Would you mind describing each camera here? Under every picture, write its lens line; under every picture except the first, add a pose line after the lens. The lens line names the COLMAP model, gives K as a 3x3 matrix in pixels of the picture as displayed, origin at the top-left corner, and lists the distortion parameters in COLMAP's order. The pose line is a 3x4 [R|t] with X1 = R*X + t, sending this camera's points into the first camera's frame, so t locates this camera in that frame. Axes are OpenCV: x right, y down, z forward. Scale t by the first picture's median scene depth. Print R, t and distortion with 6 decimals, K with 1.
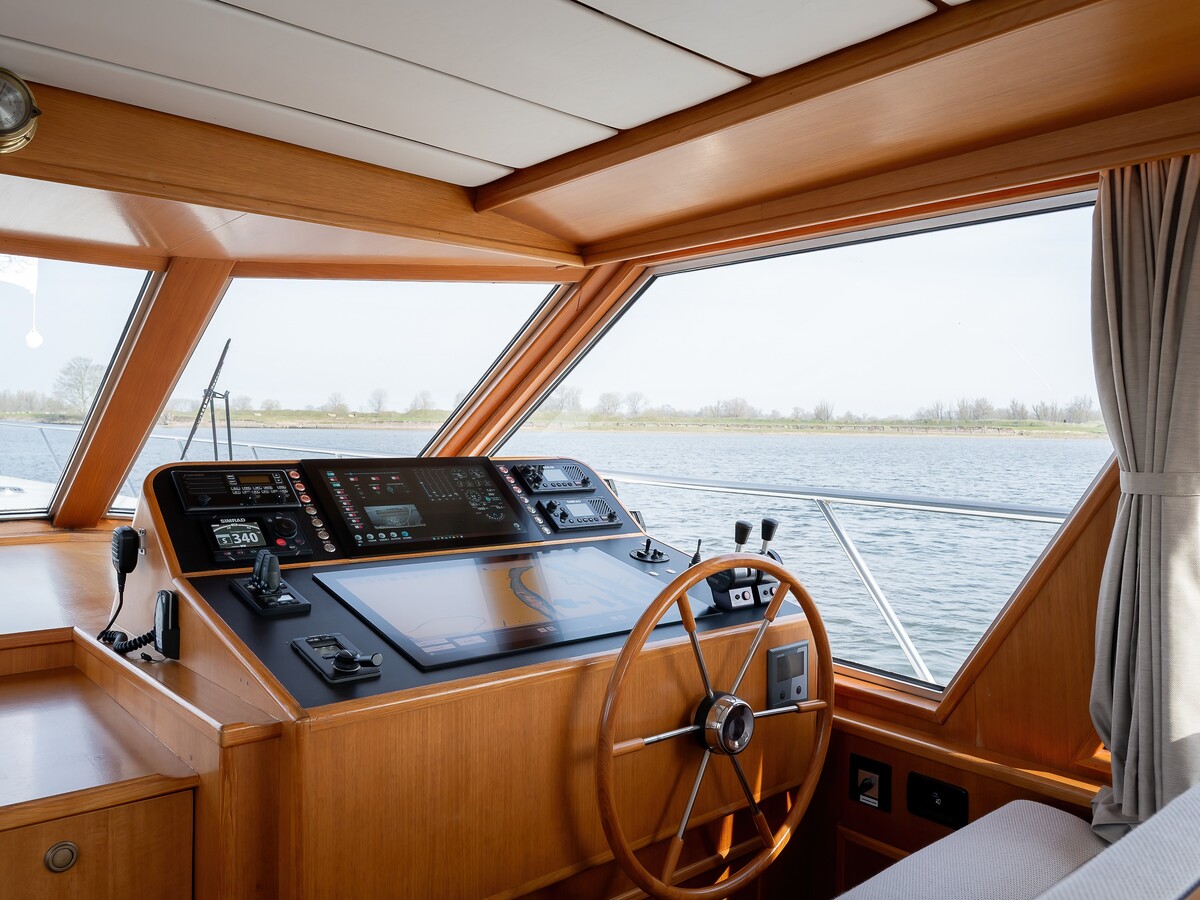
lens RADIAL K [[924.3, 0, 576.6], [0, 924.3, 443.2], [0, 0, 1]] dist [-0.002842, -0.001520]
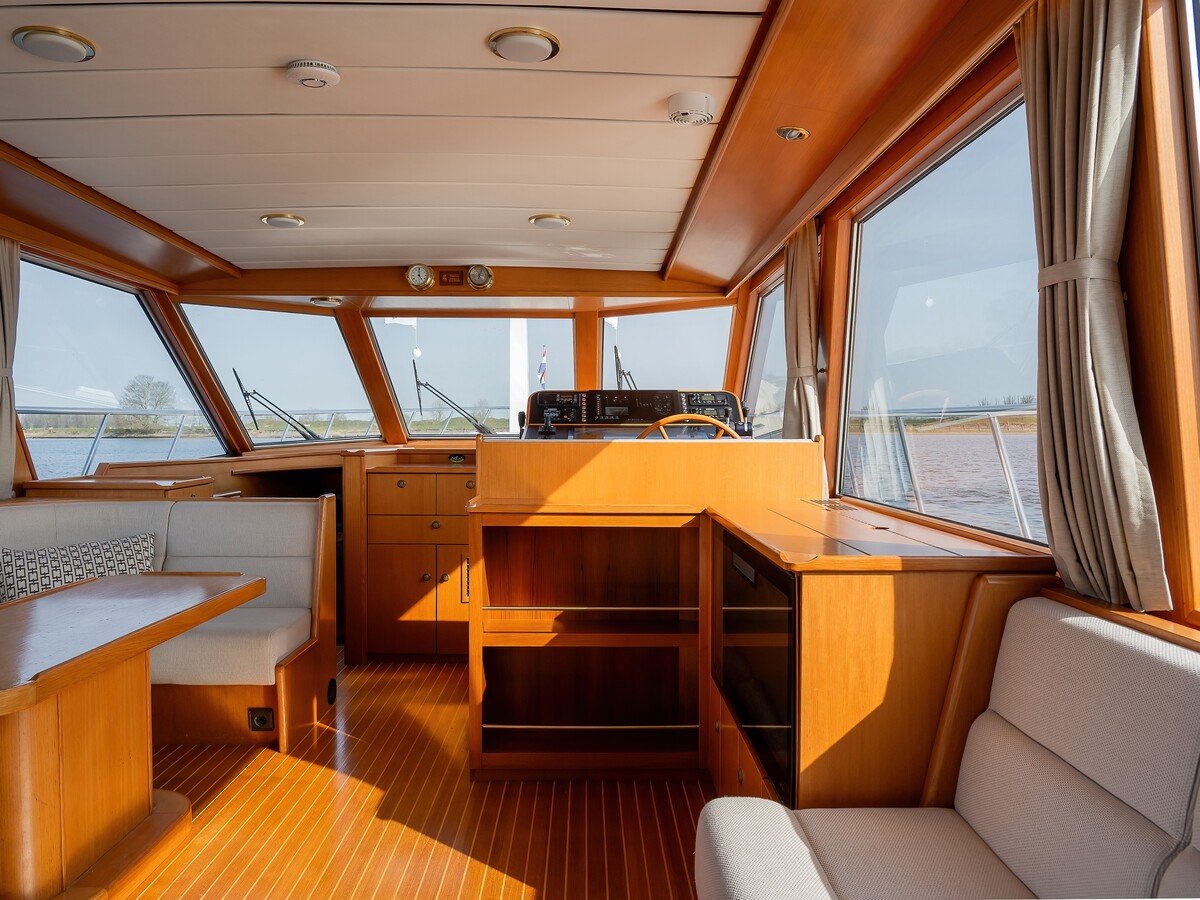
lens RADIAL K [[949.1, 0, 600.0], [0, 949.1, 450.0], [0, 0, 1]] dist [-0.013128, -0.004558]
pose [[0.768363, 0.005650, -0.639990, 1.454546], [-0.001328, 0.999973, 0.007233, 0.170574], [0.640013, -0.004707, 0.768349, -1.033462]]
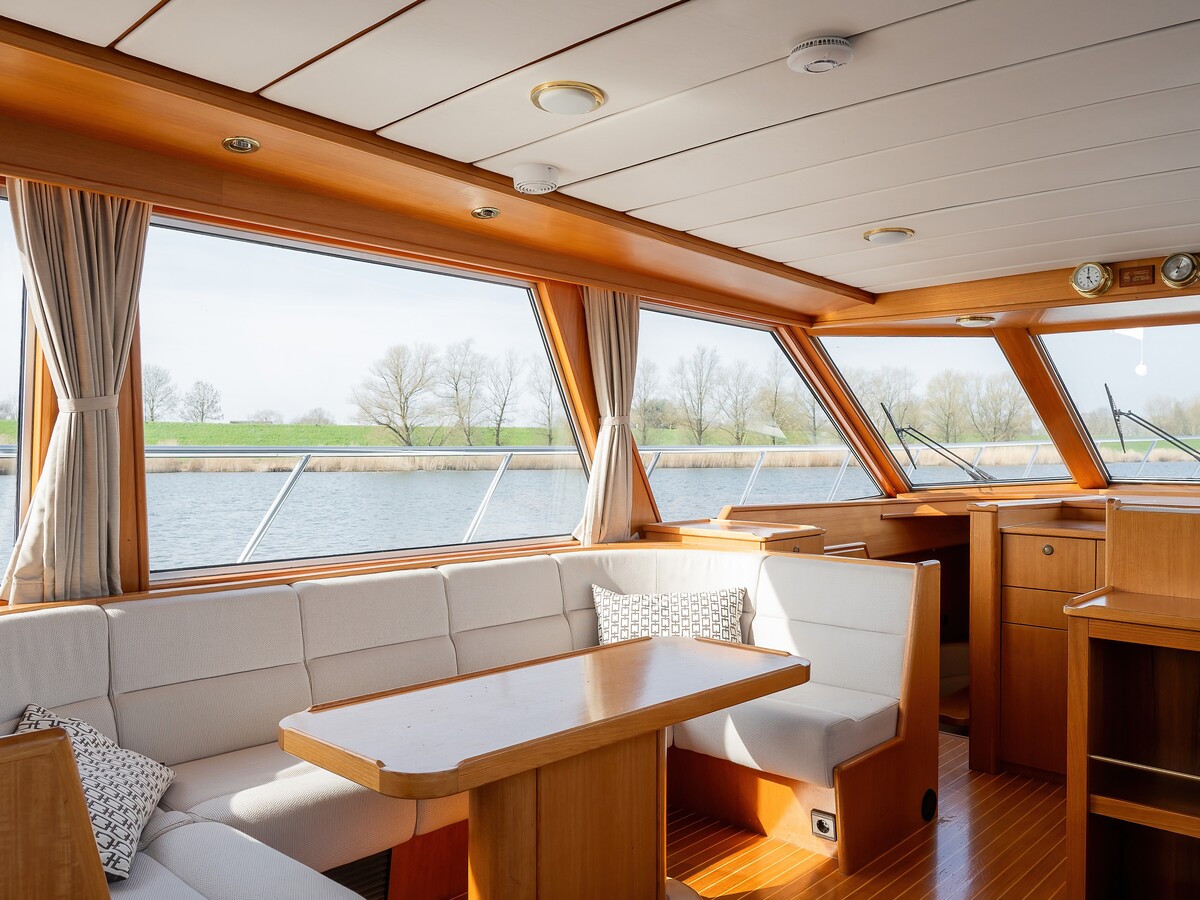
lens RADIAL K [[979.2, 0, 550.3], [0, 979.2, 451.6], [0, 0, 1]] dist [-0.004910, -0.003446]
pose [[0.096618, -0.009339, -0.995278, 1.346430], [-0.014970, 0.999829, -0.010835, 0.117492], [0.995209, 0.015947, 0.096461, -0.669408]]
